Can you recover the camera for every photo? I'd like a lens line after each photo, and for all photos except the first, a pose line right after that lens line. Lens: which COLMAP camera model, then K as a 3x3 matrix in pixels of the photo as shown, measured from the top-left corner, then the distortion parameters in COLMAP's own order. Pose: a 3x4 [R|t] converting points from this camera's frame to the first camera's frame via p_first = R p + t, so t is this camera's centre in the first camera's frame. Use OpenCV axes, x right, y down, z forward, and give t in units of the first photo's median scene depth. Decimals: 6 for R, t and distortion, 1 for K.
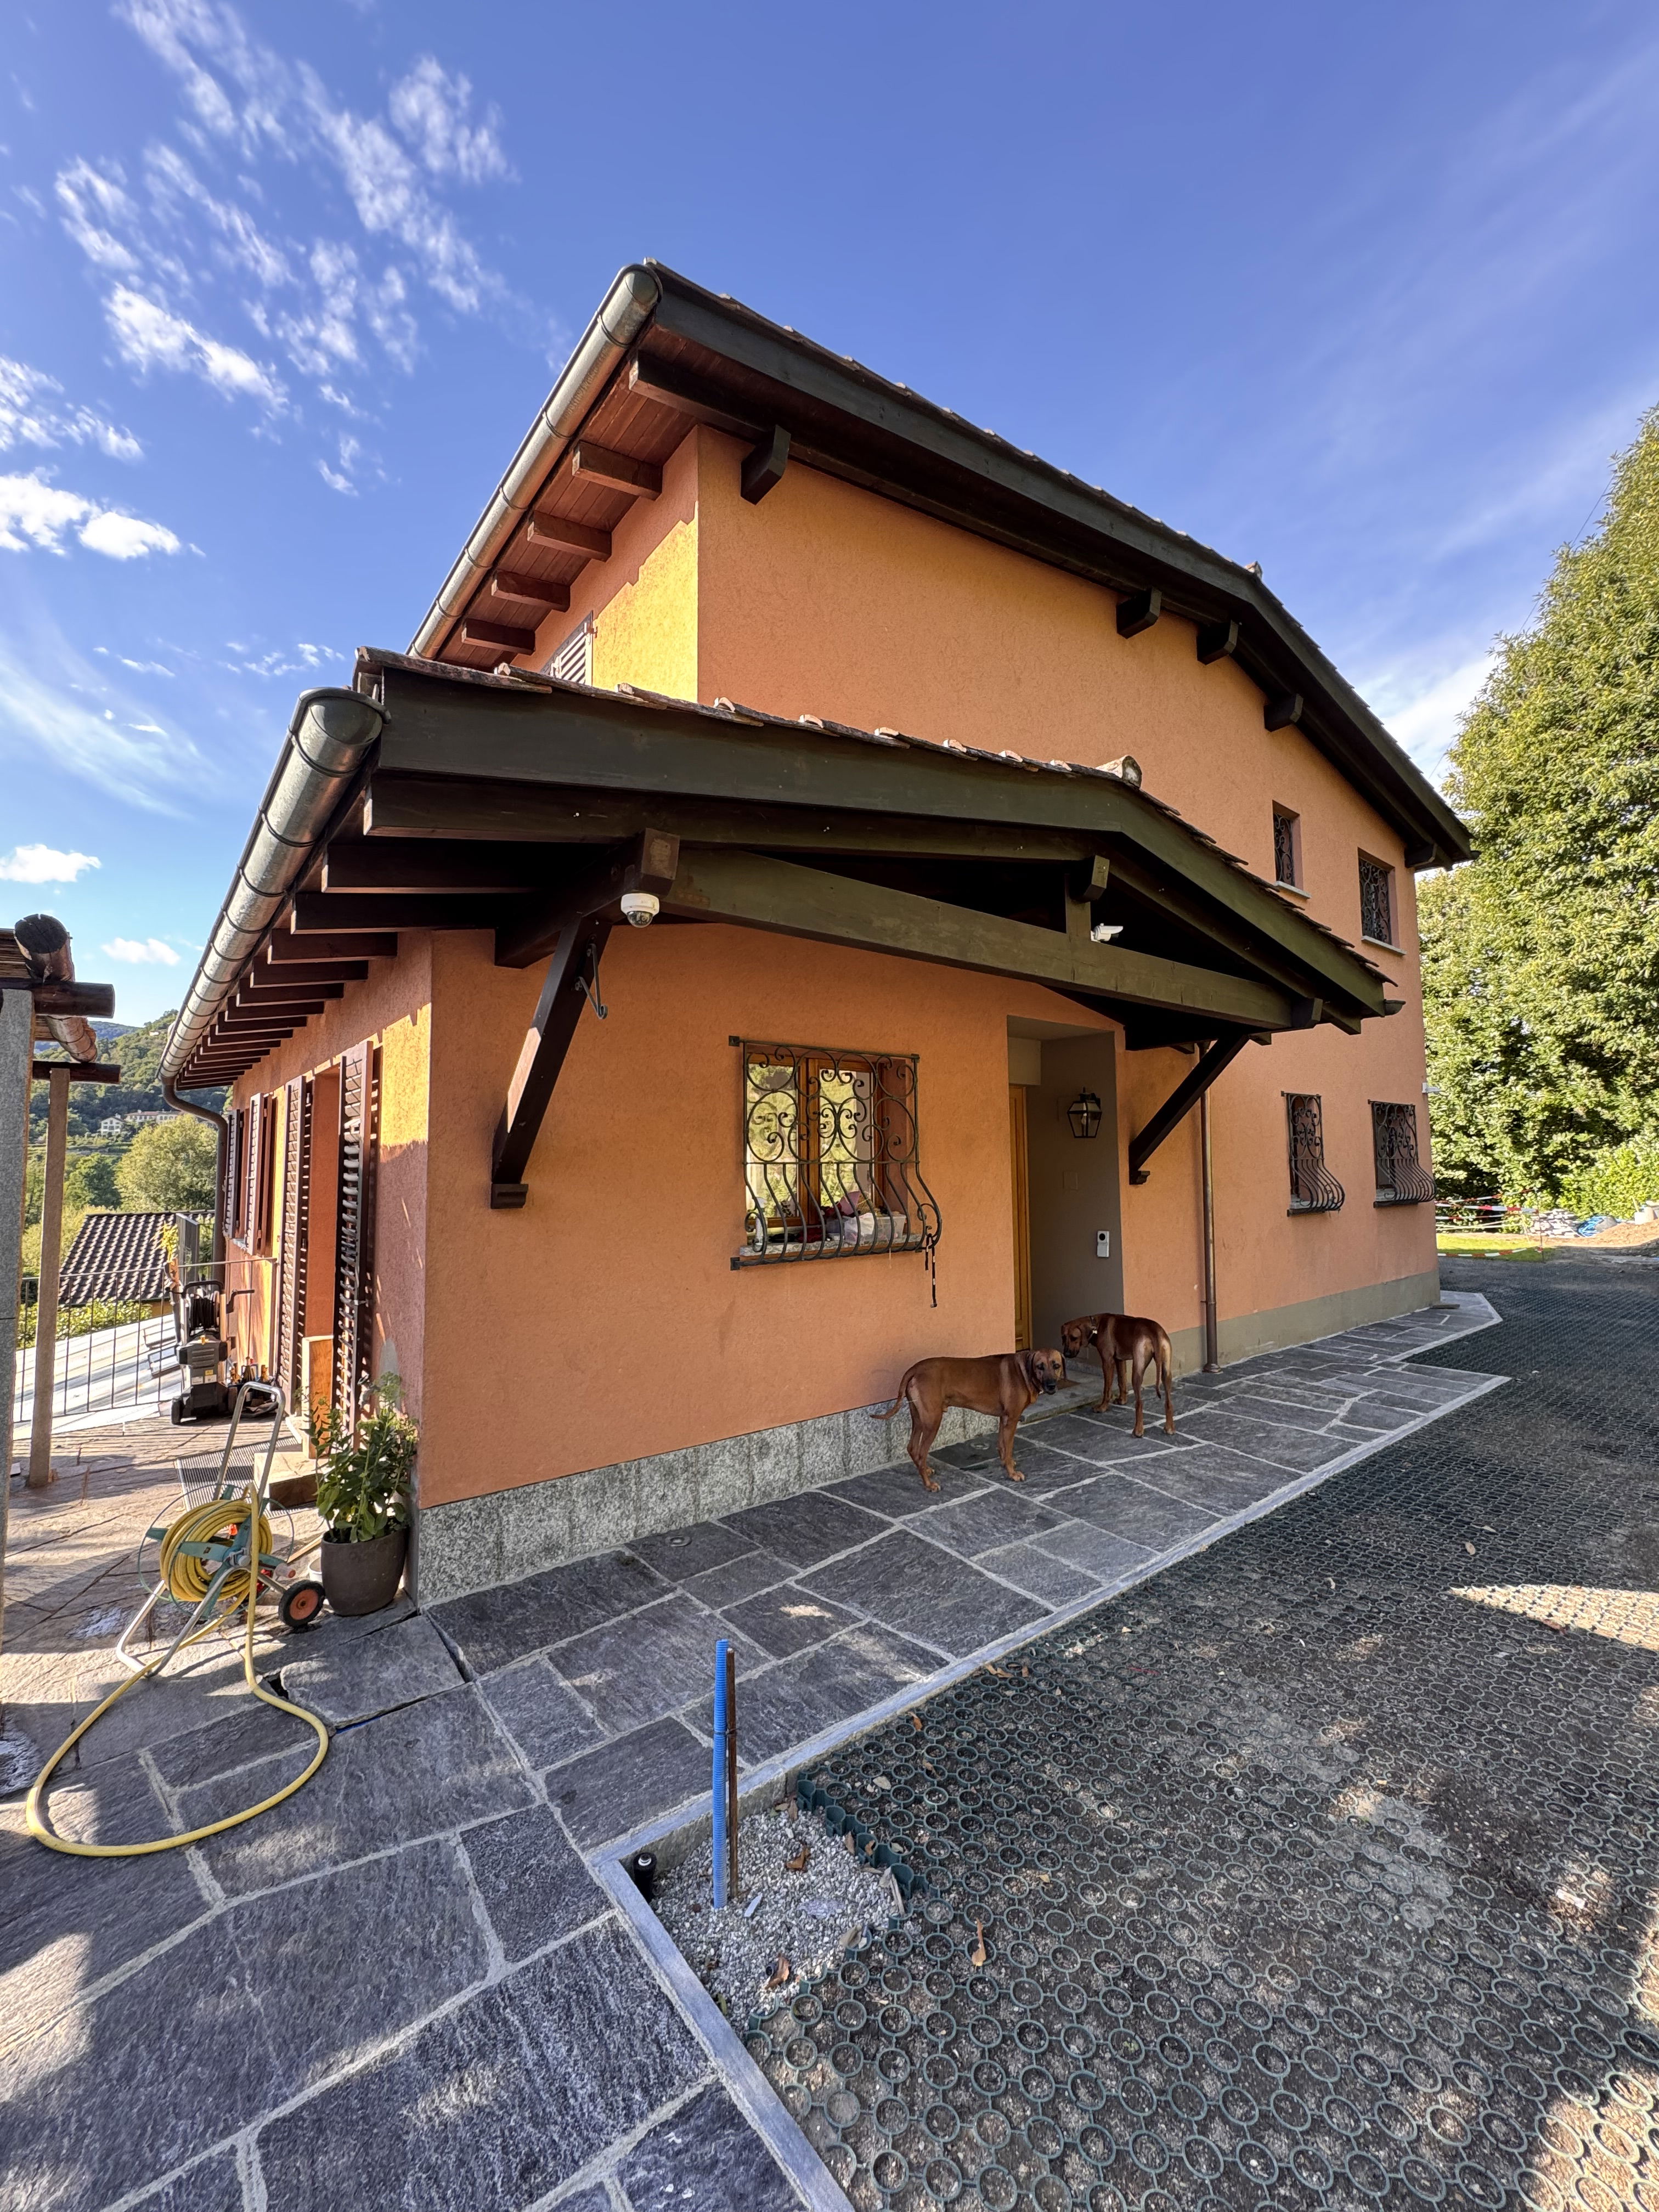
lens RADIAL K [[892.0, 0, 829.5], [0, 892.0, 1106.0], [0, 0, 1]] dist [-0.003445, -0.000404]
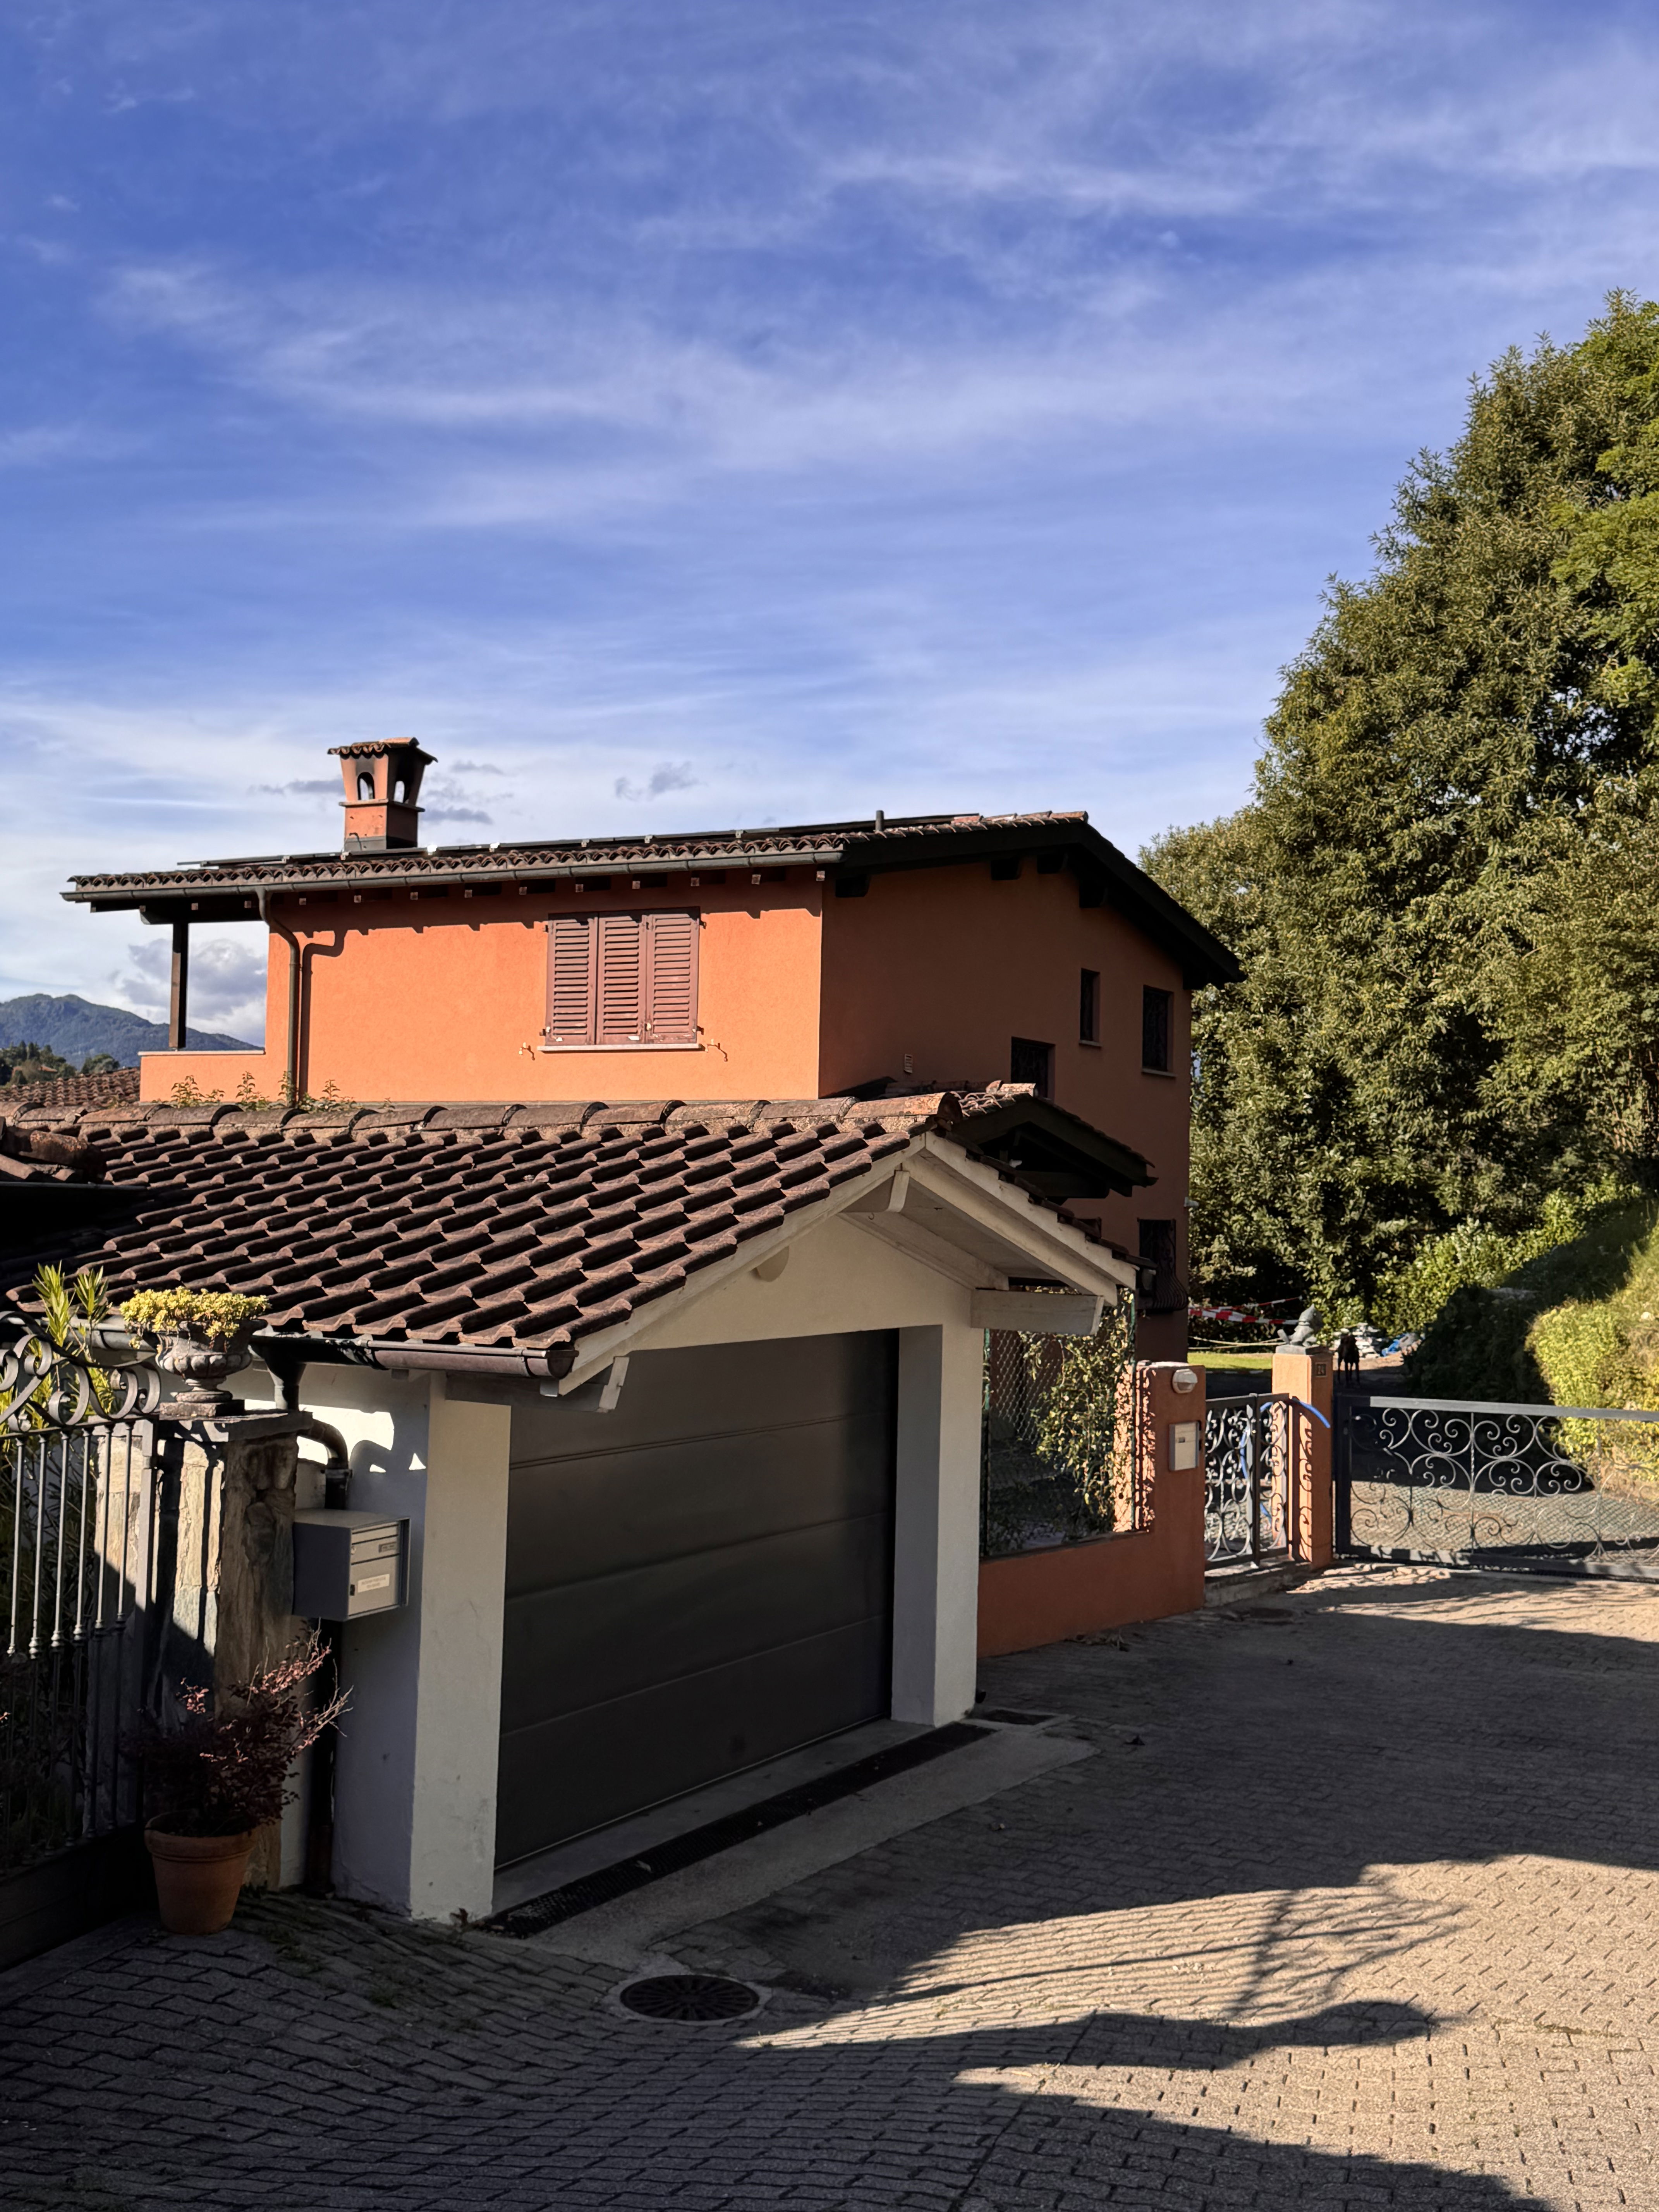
lens RADIAL K [[2419.2, 0, 829.5], [0, 2419.2, 1106.0], [0, 0, 1]] dist [0.134309, 0.005902]
pose [[0.916896, 0.044634, 0.396623, -0.378812], [-0.055767, 0.998306, 0.016576, -0.068379], [-0.395211, -0.037317, 0.917832, -0.642623]]
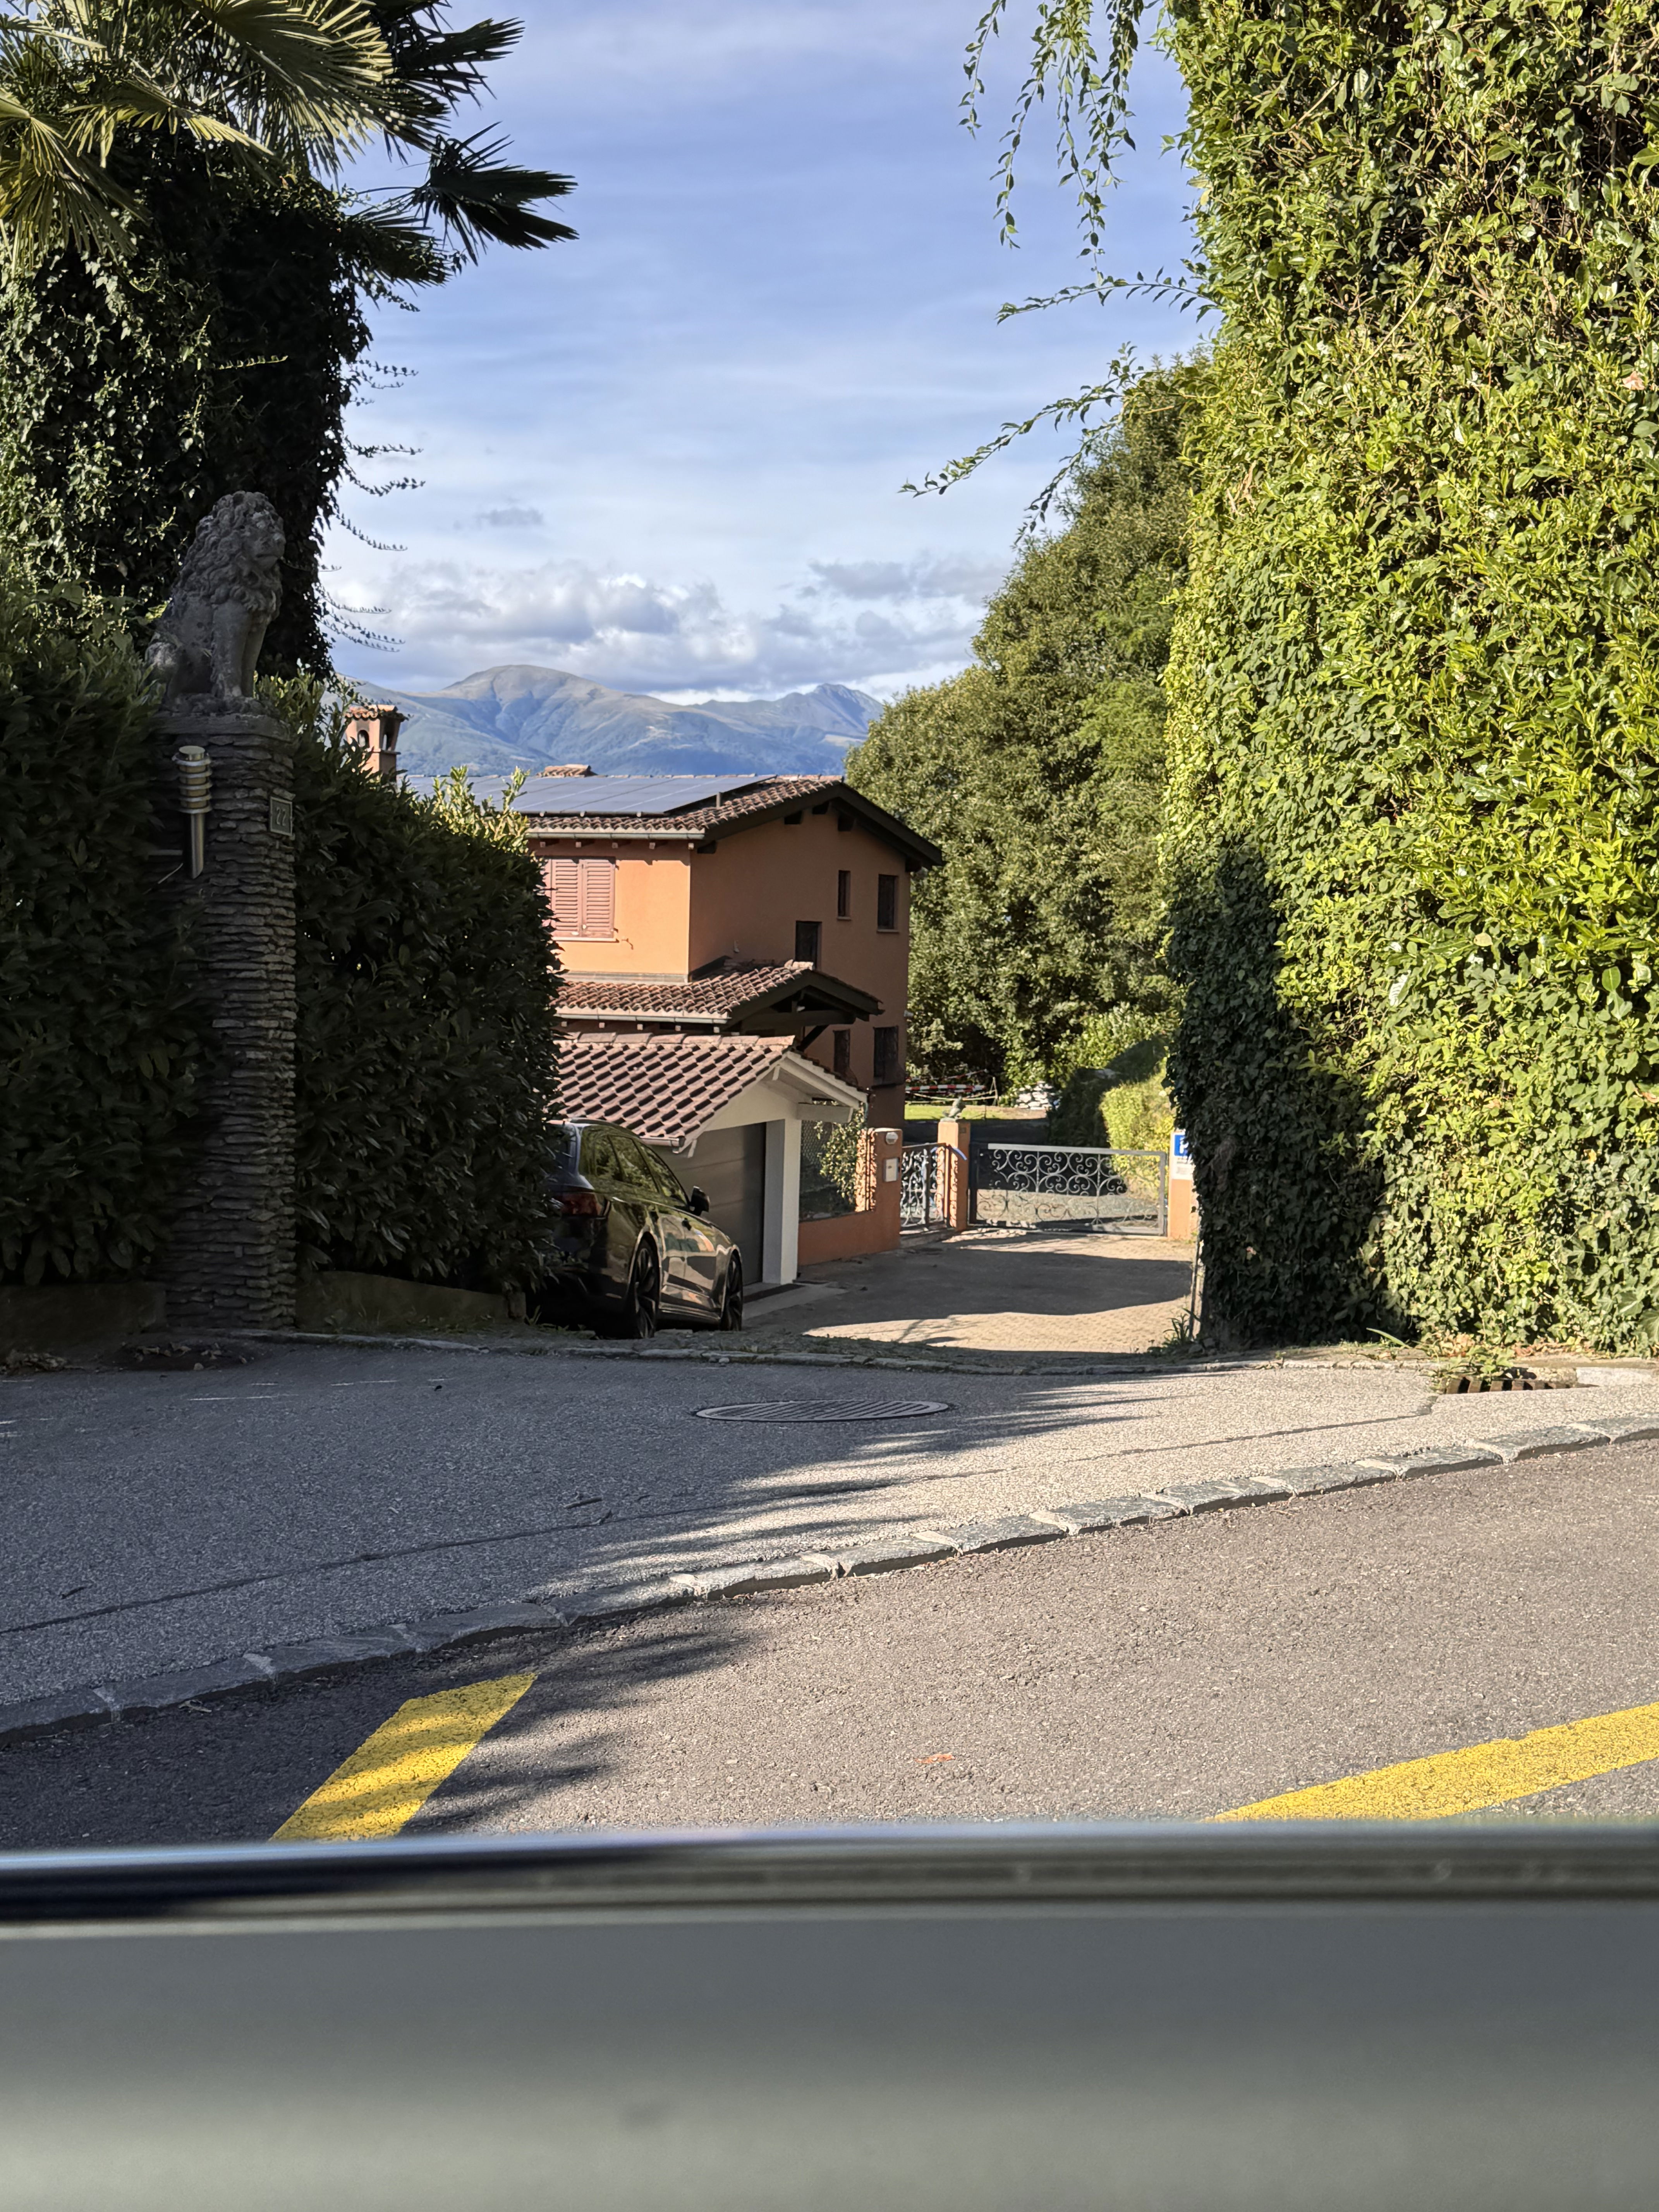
lens RADIAL K [[2545.1, 0, 829.5], [0, 2545.1, 1106.0], [0, 0, 1]] dist [0.246043, 0.000824]
pose [[0.870079, -0.002560, 0.492905, -0.747038], [-0.064879, 0.990692, 0.119669, -0.171657], [-0.488624, -0.136101, 0.861814, -1.268750]]
